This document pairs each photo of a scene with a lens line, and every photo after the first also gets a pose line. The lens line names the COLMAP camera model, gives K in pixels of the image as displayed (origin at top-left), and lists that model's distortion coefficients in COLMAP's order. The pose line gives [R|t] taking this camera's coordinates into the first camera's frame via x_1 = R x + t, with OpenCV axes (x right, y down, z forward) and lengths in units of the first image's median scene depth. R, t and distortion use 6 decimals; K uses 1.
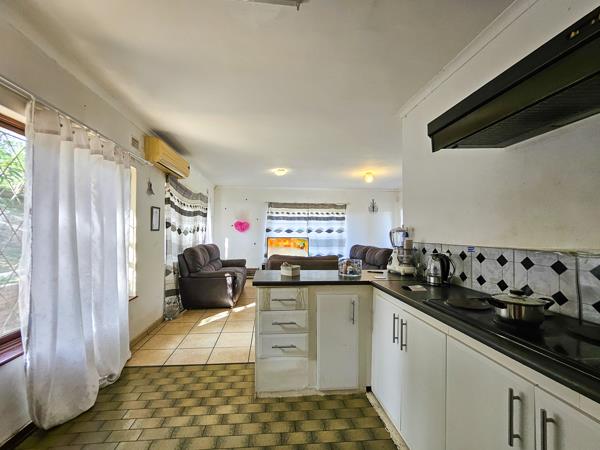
lens RADIAL K [[256.3, 0, 296.1], [0, 256.3, 227.1], [0, 0, 1]] dist [-0.003297, -0.000373]
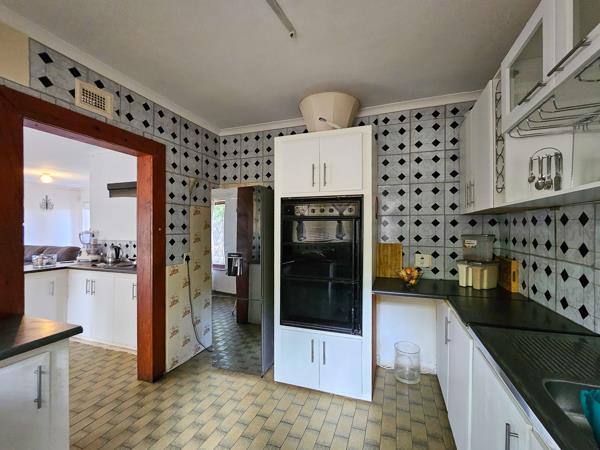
lens RADIAL K [[256.3, 0, 296.1], [0, 256.3, 227.1], [0, 0, 1]] dist [-0.003297, -0.000373]
pose [[0.457028, -0.000718, 0.889452, -0.471578], [-0.013420, 0.999880, 0.007702, -0.060763], [-0.889351, -0.015457, 0.456963, -0.982010]]
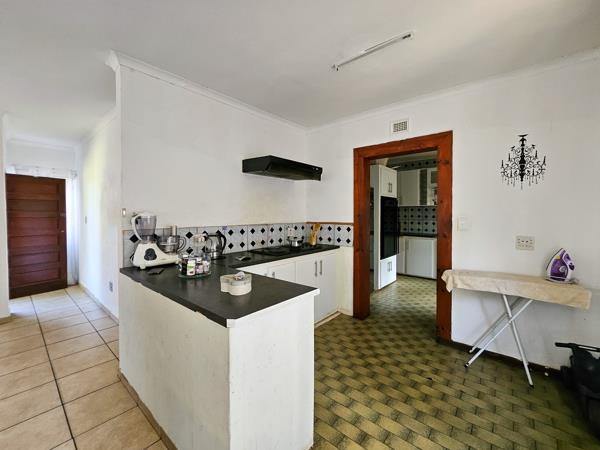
lens RADIAL K [[256.3, 0, 296.1], [0, 256.3, 227.1], [0, 0, 1]] dist [-0.003297, -0.000373]
pose [[-0.678236, -0.041142, 0.733692, -0.626165], [-0.018358, 0.999068, 0.039054, 0.011374], [-0.734615, 0.013019, -0.678359, 1.475015]]
